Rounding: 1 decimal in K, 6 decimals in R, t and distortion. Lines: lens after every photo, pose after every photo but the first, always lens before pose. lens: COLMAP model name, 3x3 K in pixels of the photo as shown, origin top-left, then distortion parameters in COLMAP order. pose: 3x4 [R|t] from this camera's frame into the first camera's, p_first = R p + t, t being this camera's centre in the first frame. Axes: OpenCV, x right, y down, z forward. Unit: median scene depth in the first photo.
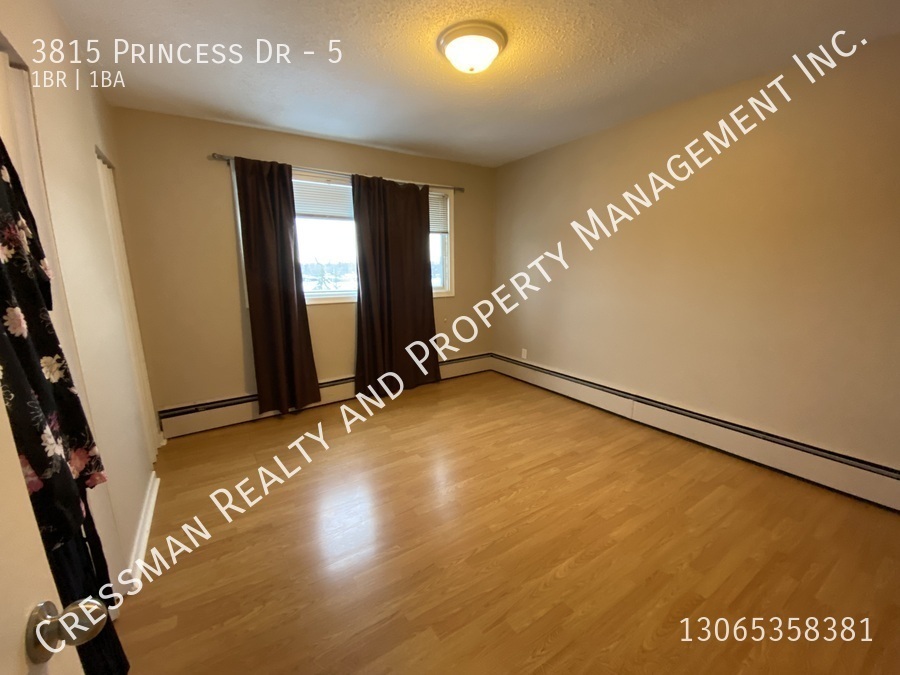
lens RADIAL K [[370.4, 0, 450.3], [0, 370.4, 340.2], [0, 0, 1]] dist [-0.000012, -0.000015]
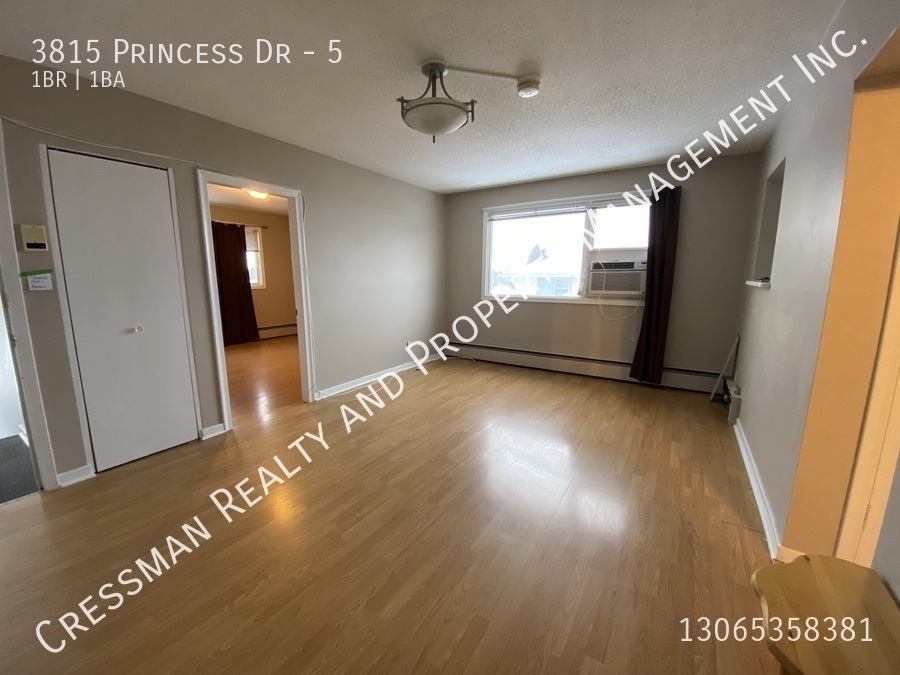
lens RADIAL K [[370.4, 0, 453.4], [0, 370.4, 334.8], [0, 0, 1]] dist [-0.000012, -0.000015]
pose [[0.906458, -0.056428, 0.418510, 0.070523], [0.073659, 0.996967, -0.025117, 0.202383], [-0.415823, 0.053594, 0.907865, -0.907388]]
